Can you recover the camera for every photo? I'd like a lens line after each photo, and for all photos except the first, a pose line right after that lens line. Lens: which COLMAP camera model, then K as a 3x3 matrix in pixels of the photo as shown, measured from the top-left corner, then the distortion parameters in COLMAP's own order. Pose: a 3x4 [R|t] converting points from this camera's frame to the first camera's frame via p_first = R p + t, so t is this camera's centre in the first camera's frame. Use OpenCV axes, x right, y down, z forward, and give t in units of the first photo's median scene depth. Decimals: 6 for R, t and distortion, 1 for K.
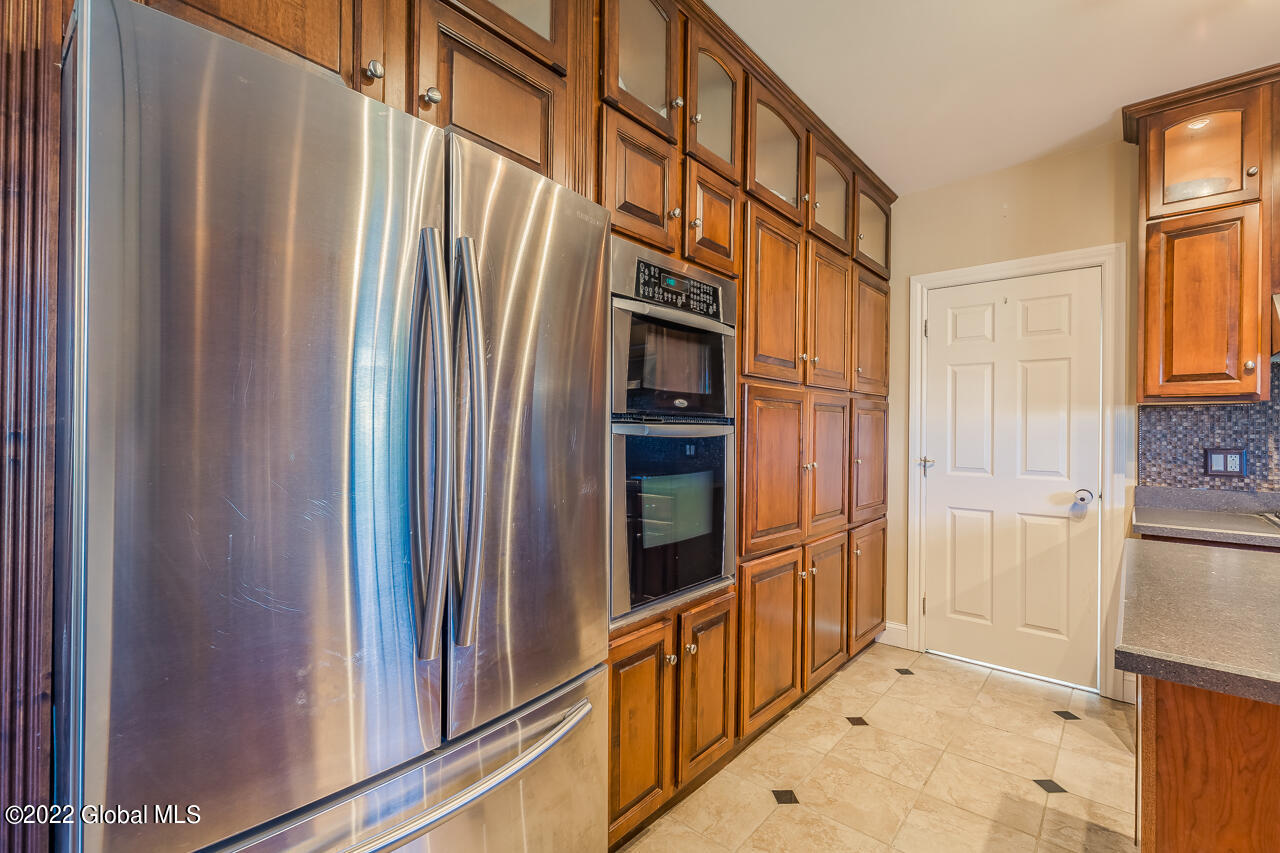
lens RADIAL K [[574.2, 0, 636.6], [0, 574.2, 426.9], [0, 0, 1]] dist [0.004674, -0.001080]
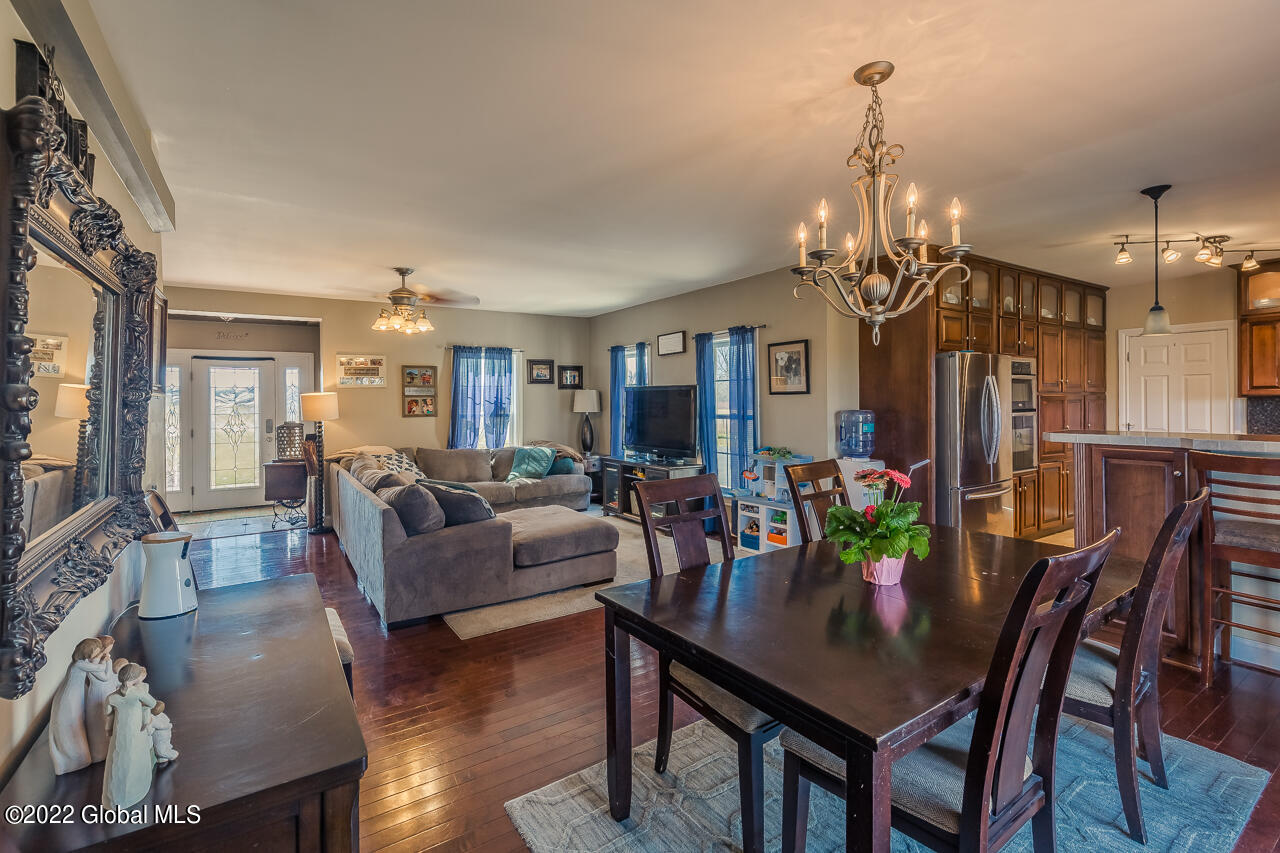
lens RADIAL K [[574.2, 0, 638.7], [0, 574.2, 399.1], [0, 0, 1]] dist [0.004674, -0.001080]
pose [[0.960879, -0.017770, -0.276396, -0.664802], [0.018640, 0.999826, 0.000522, -0.073746], [0.276339, -0.005653, 0.961044, -1.604268]]
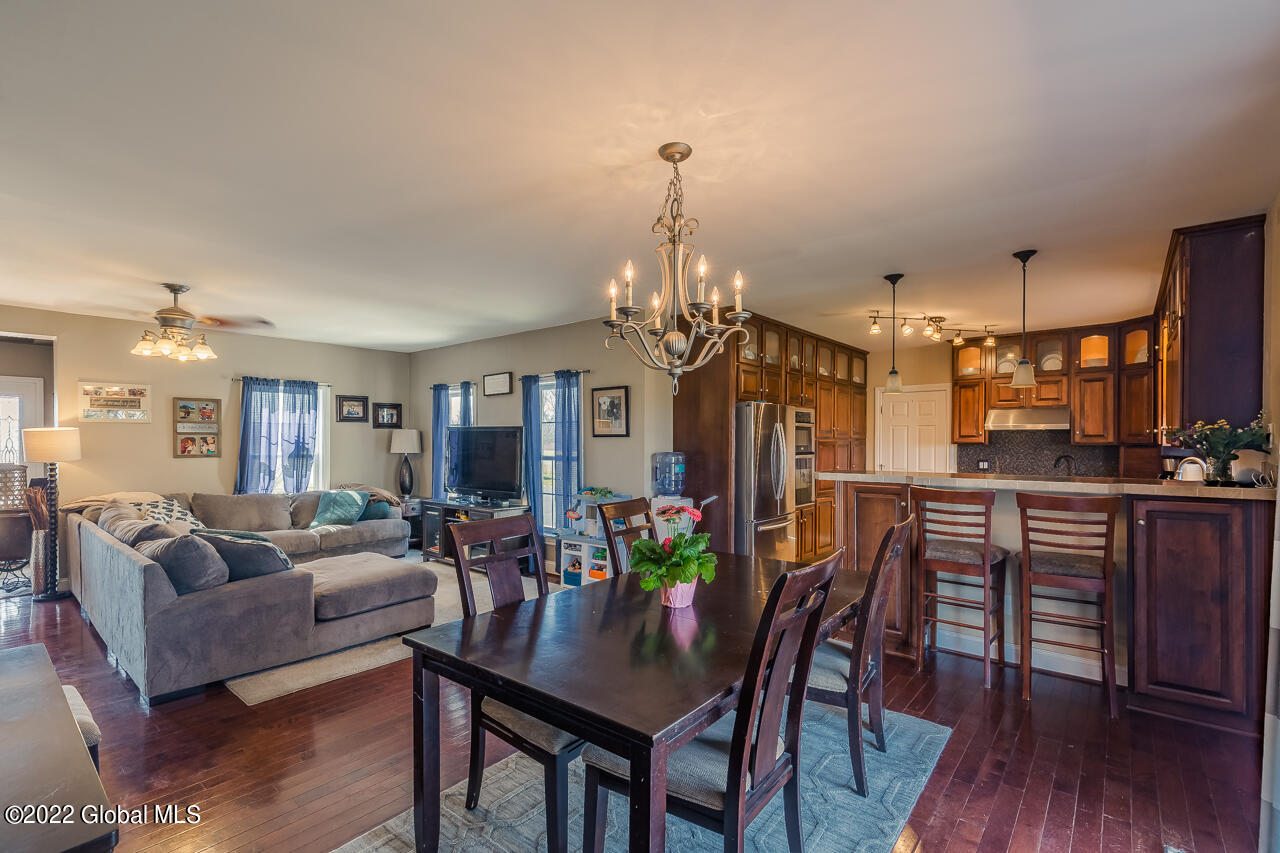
lens RADIAL K [[574.2, 0, 638.5], [0, 574.2, 442.8], [0, 0, 1]] dist [0.004674, -0.001080]
pose [[0.999946, -0.006806, 0.007801, -0.626465], [0.006741, 0.999943, 0.008318, -0.075604], [-0.007858, -0.008265, 0.999935, -1.645974]]
